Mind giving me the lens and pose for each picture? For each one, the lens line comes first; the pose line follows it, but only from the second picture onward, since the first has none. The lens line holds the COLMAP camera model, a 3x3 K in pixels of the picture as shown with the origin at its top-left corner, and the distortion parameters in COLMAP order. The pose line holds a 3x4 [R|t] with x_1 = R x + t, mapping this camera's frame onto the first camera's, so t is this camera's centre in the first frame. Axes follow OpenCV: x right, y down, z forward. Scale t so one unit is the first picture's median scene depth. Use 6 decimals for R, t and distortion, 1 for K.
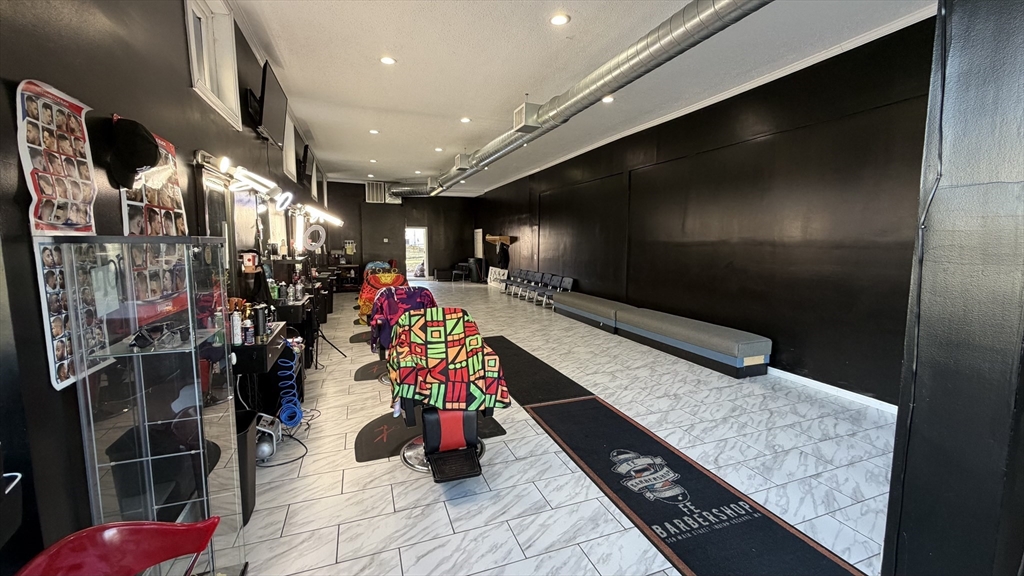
lens RADIAL K [[407.3, 0, 512.0], [0, 407.3, 288.0], [0, 0, 1]] dist [-0.002679, 0.000227]
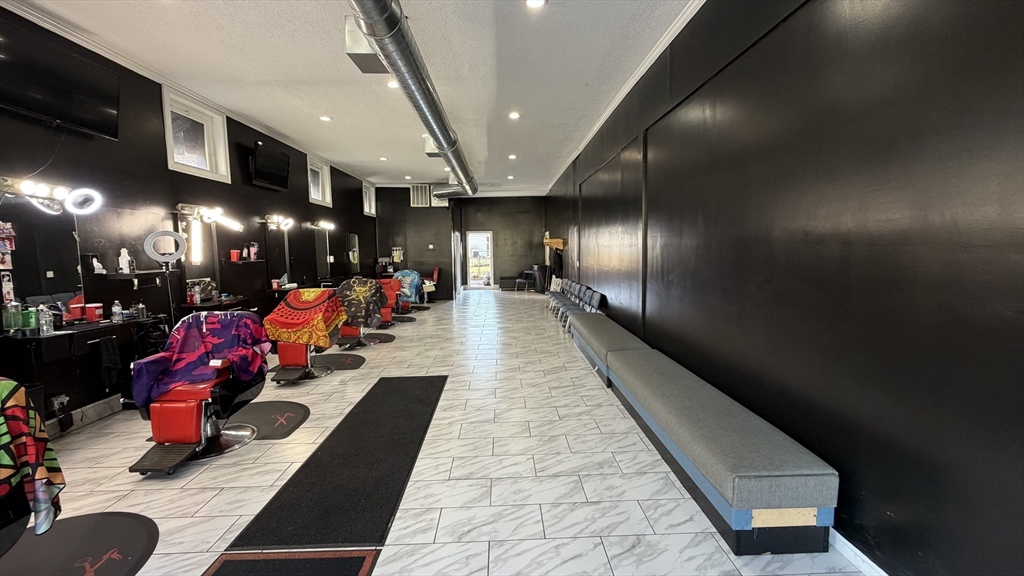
lens RADIAL K [[407.3, 0, 512.0], [0, 407.3, 288.0], [0, 0, 1]] dist [-0.002679, 0.000227]
pose [[0.946266, 0.014794, -0.323051, 0.707895], [-0.018558, 0.999791, -0.008576, -0.077840], [0.322856, 0.014111, 0.946343, 0.777581]]
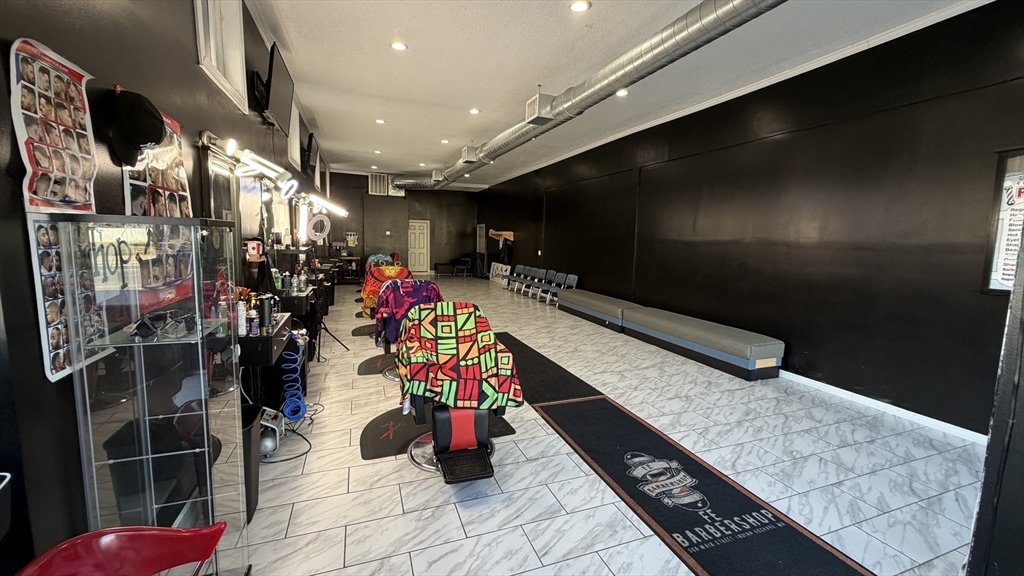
lens RADIAL K [[407.3, 0, 512.0], [0, 407.3, 288.0], [0, 0, 1]] dist [-0.002679, 0.000227]
pose [[0.999749, 0.022218, 0.002708, -0.036797], [-0.022241, 0.999714, 0.008834, 0.003674], [-0.002511, -0.008892, 0.999957, 0.034538]]
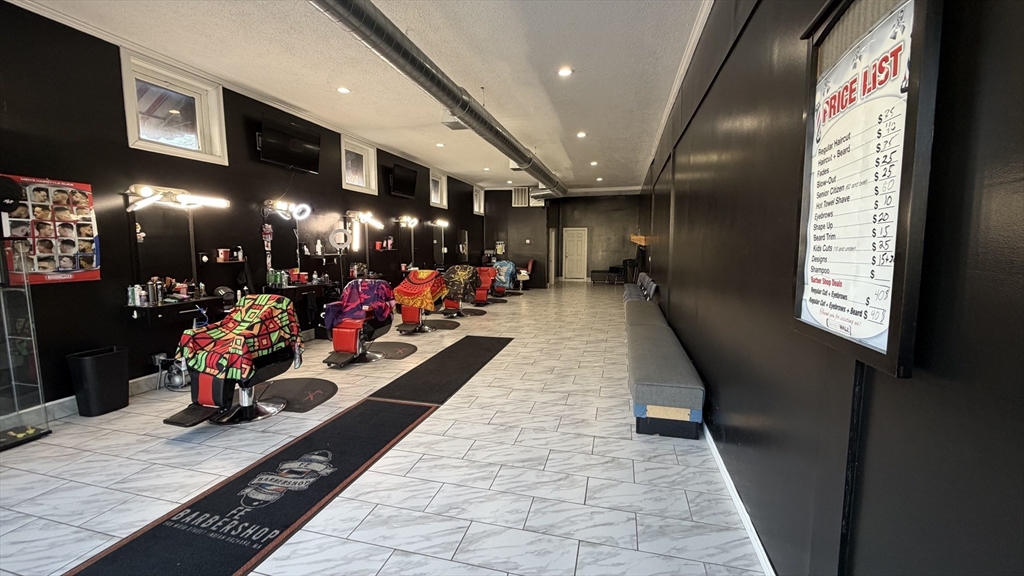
lens RADIAL K [[407.3, 0, 512.0], [0, 407.3, 288.0], [0, 0, 1]] dist [-0.002679, 0.000227]
pose [[0.818278, 0.059962, -0.571687, 1.165209], [-0.062457, 0.997931, 0.015272, -0.036700], [0.571420, 0.023209, 0.820329, 0.444063]]
